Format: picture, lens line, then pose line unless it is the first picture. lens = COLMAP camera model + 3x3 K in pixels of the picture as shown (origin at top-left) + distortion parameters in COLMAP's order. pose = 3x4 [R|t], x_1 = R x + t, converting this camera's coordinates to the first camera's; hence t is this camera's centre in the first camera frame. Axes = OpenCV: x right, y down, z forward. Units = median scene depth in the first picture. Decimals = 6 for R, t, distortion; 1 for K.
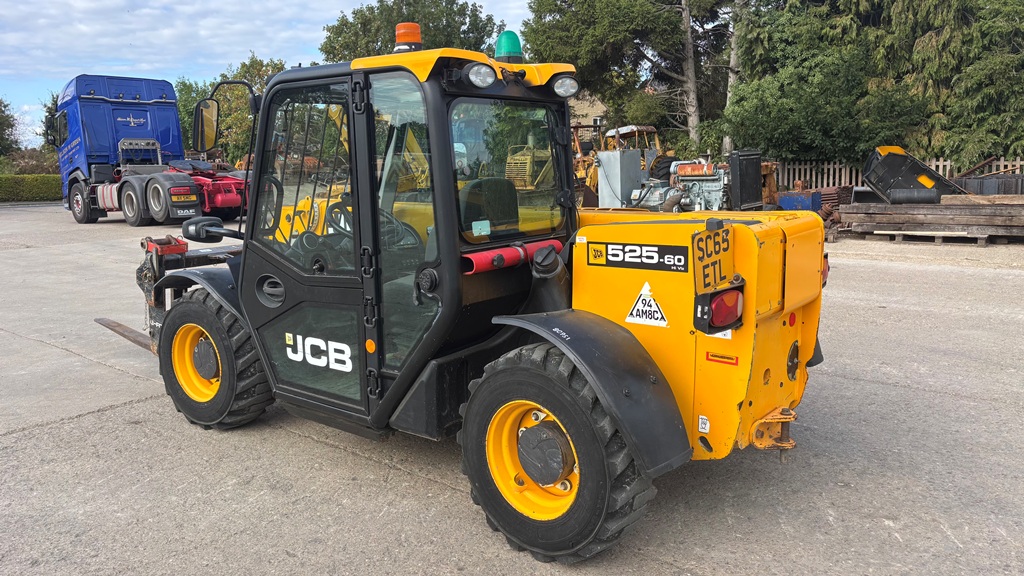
lens RADIAL K [[782.7, 0, 511.5], [0, 782.7, 278.3], [0, 0, 1]] dist [0.036838, -0.044235]
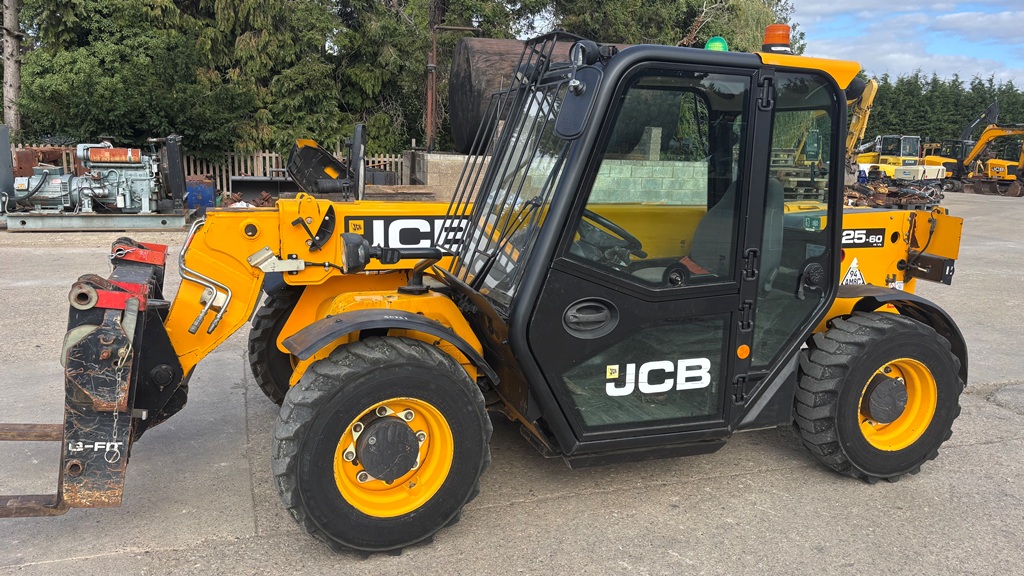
lens RADIAL K [[773.7, 0, 508.8], [0, 773.7, 285.5], [0, 0, 1]] dist [0.061980, -0.063079]
pose [[0.510074, -0.114977, 0.852411, -0.238416], [0.091572, 0.992652, 0.079098, -0.020202], [-0.855242, 0.037711, 0.516854, 0.157537]]
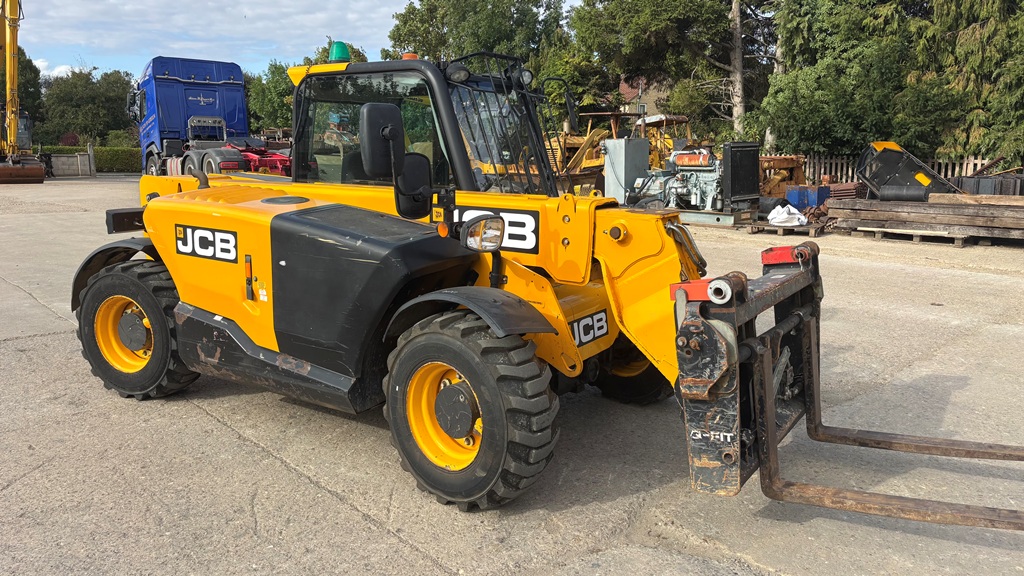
lens RADIAL K [[773.3, 0, 512.0], [0, 773.3, 288.0], [0, 0, 1]] dist [0.041581, -0.062354]
pose [[0.989754, 0.052434, -0.132807, 0.118542], [-0.048304, 0.998249, 0.034130, 0.002667], [0.134364, -0.027365, 0.990554, -0.019386]]
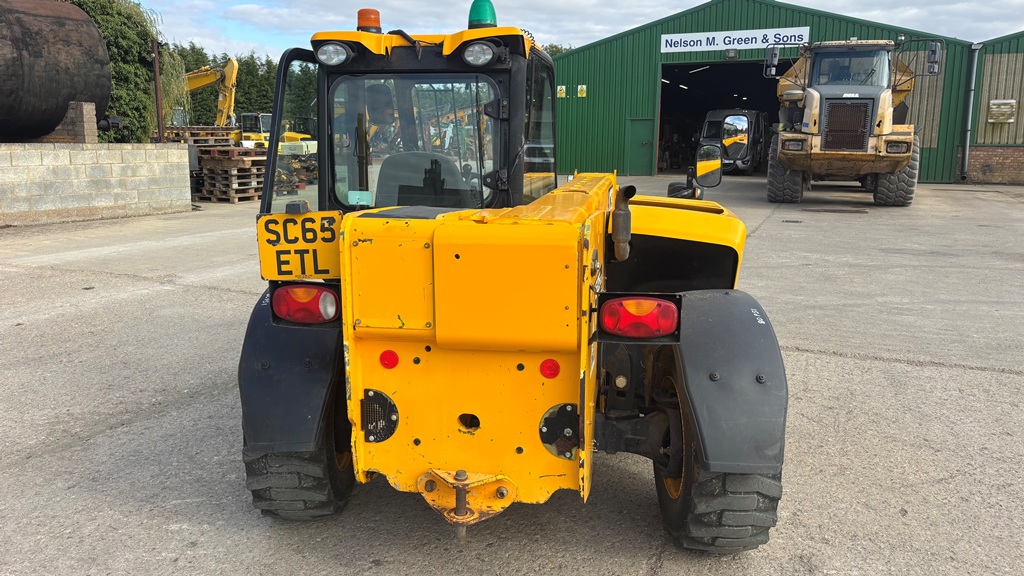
lens RADIAL K [[773.8, 0, 507.0], [0, 773.8, 285.1], [0, 0, 1]] dist [0.028424, -0.008126]
pose [[-0.274760, -0.161325, 0.947883, -0.195655], [0.151543, 0.966237, 0.208376, -0.043599], [-0.949496, 0.200898, -0.241035, 0.315686]]
